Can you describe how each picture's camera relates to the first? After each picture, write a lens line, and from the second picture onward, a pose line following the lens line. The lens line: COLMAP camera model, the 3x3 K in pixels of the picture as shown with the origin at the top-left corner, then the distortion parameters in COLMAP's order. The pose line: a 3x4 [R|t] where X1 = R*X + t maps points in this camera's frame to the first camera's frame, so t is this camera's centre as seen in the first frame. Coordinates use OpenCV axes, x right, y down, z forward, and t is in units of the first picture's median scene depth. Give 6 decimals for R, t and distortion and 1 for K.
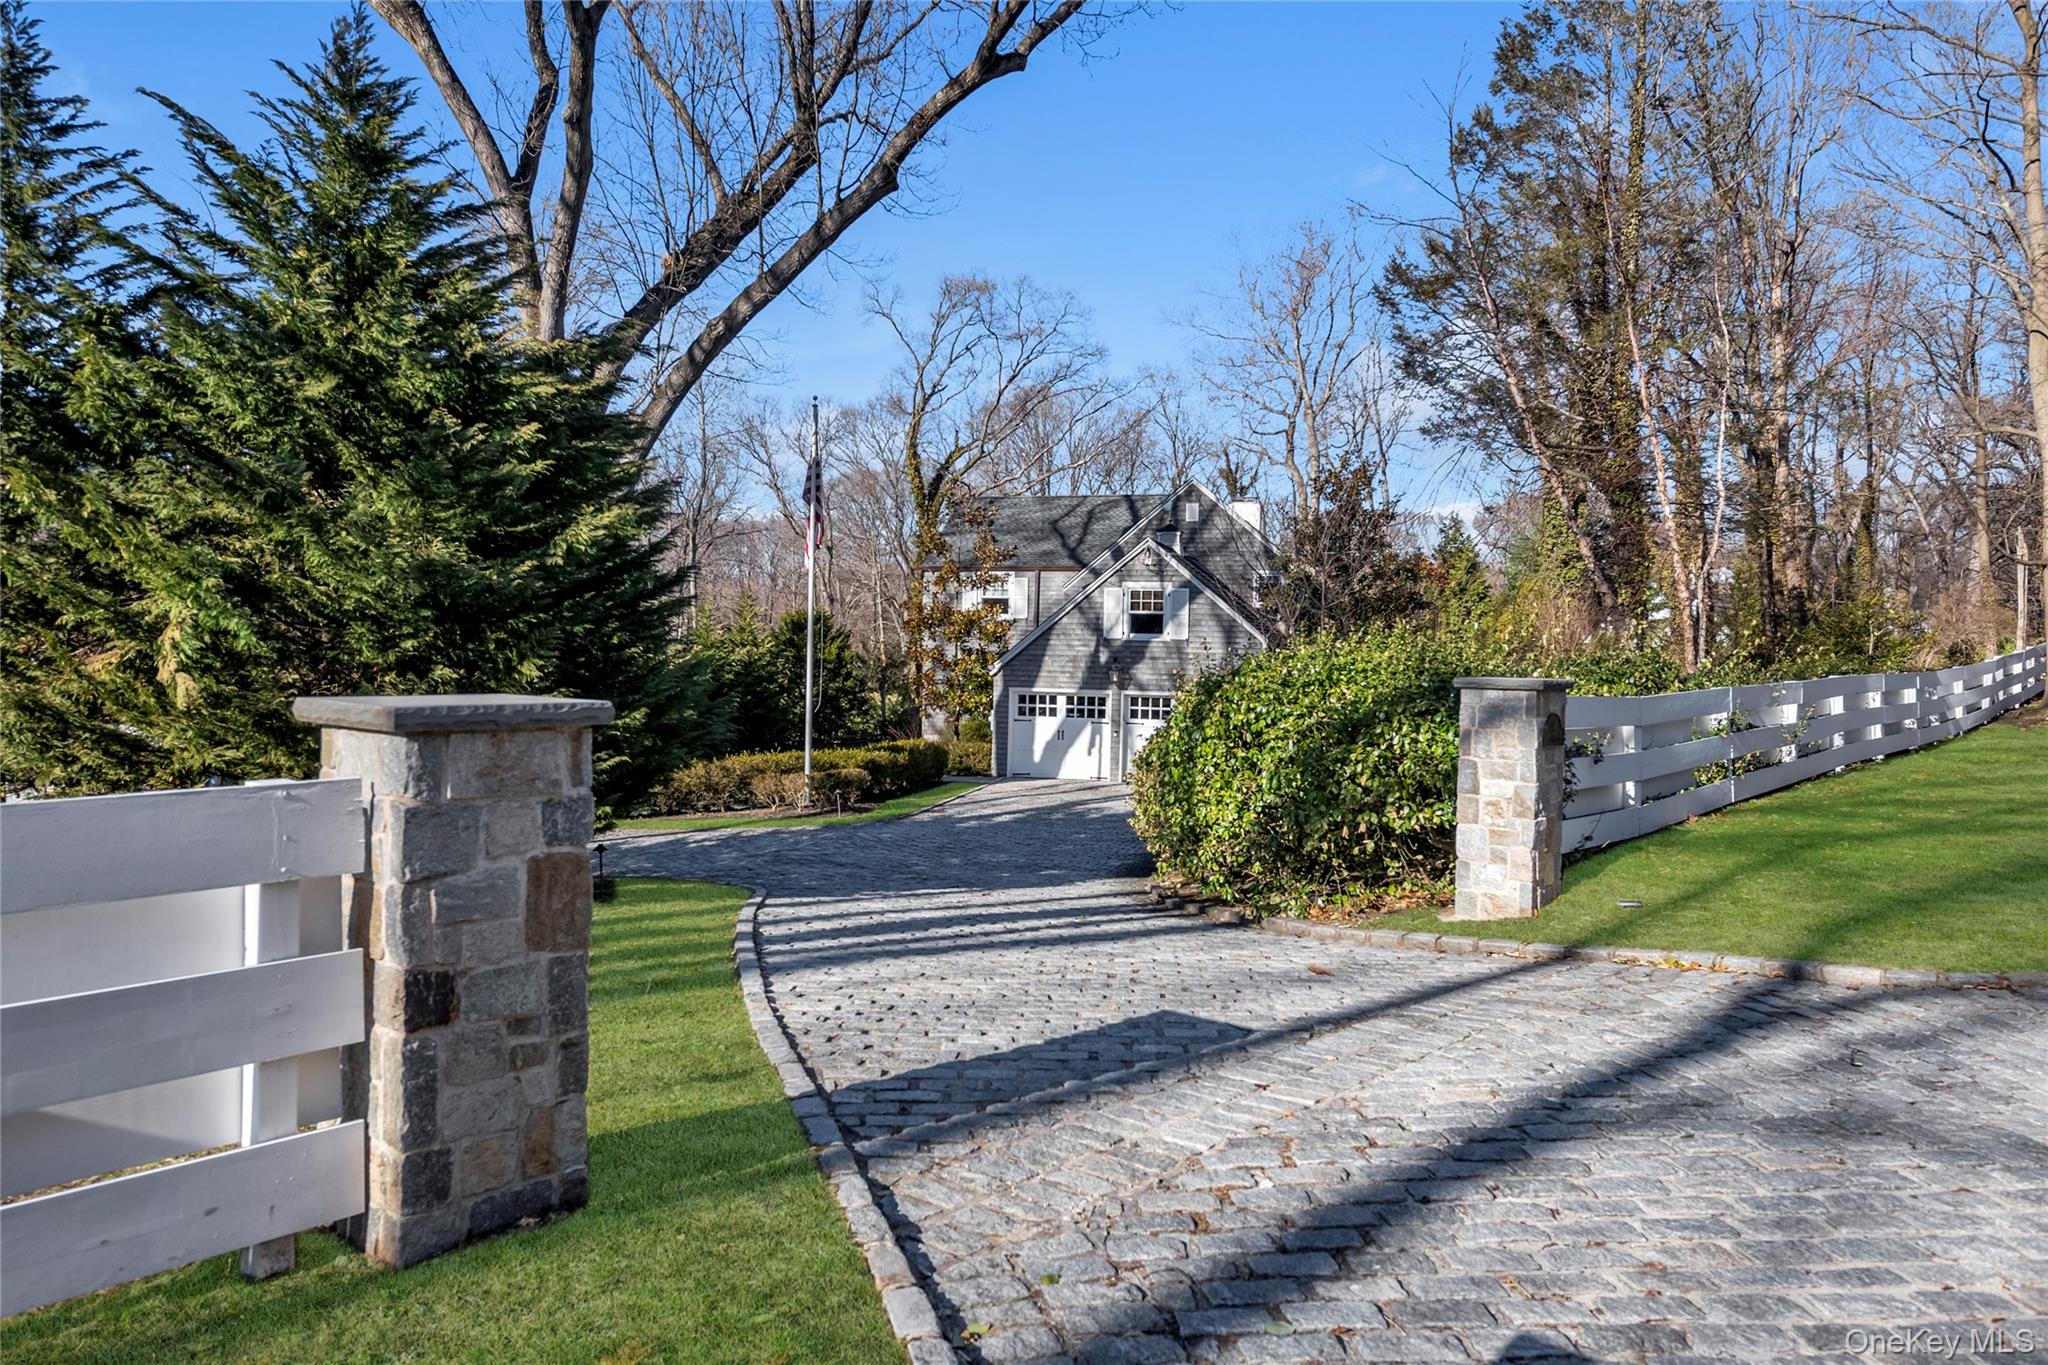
lens RADIAL K [[1441.5, 0, 1024.0], [0, 1441.5, 682.5], [0, 0, 1]] dist [-0.000515, 0.000032]
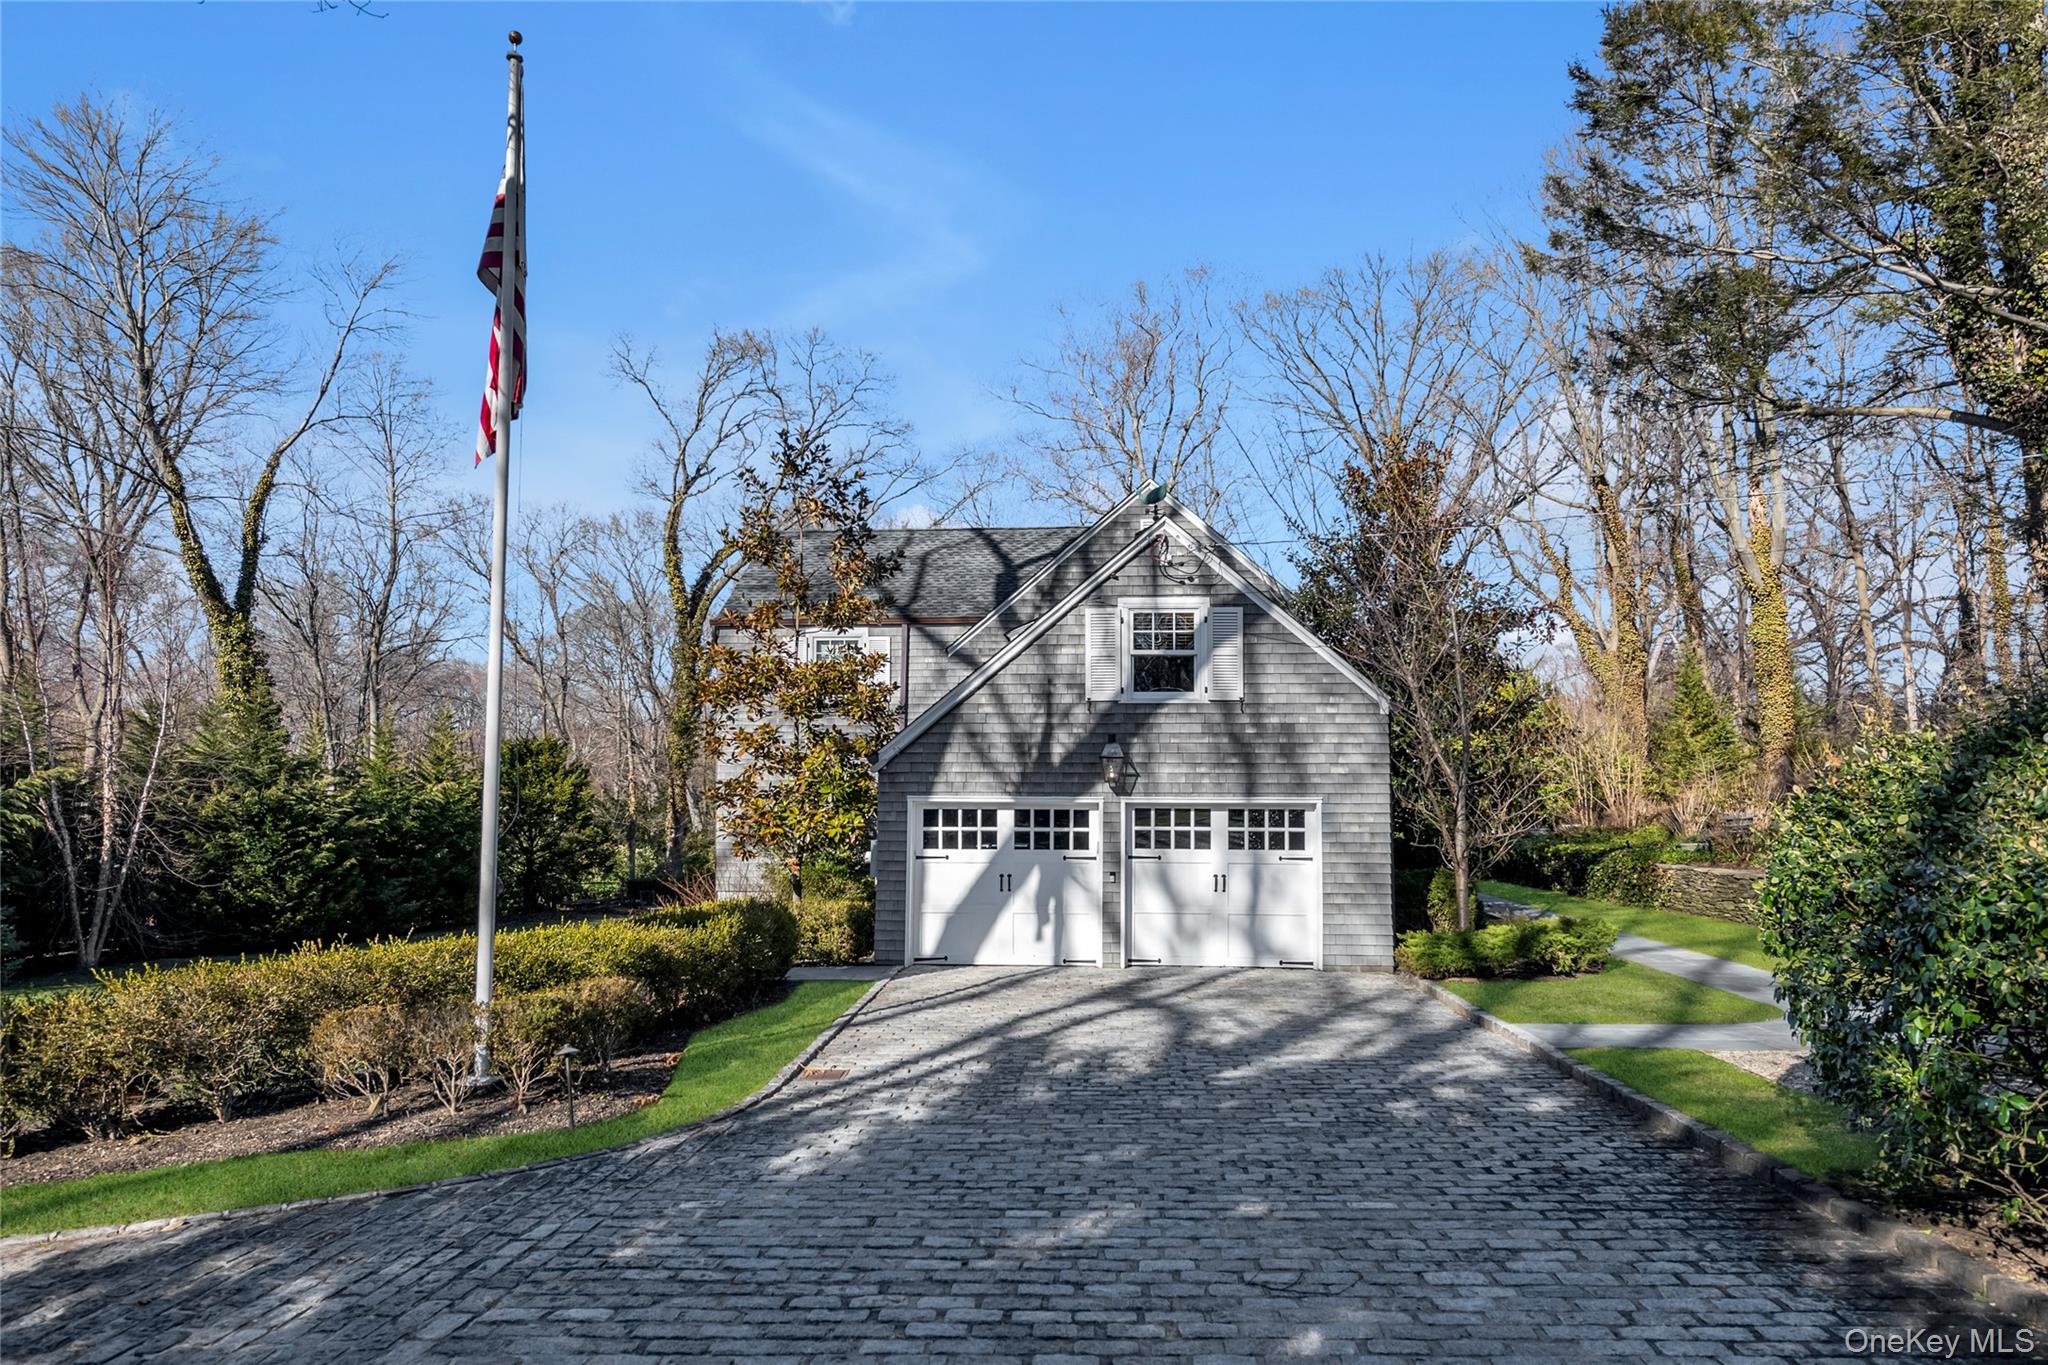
lens RADIAL K [[1418.2, 0, 1024.0], [0, 1418.2, 682.5], [0, 0, 1]] dist [0.001977, 0.000221]
pose [[0.984076, -0.002216, 0.177735, -0.051076], [0.021981, 0.993764, -0.109314, 0.017040], [-0.176385, 0.111480, 0.977988, 0.404606]]
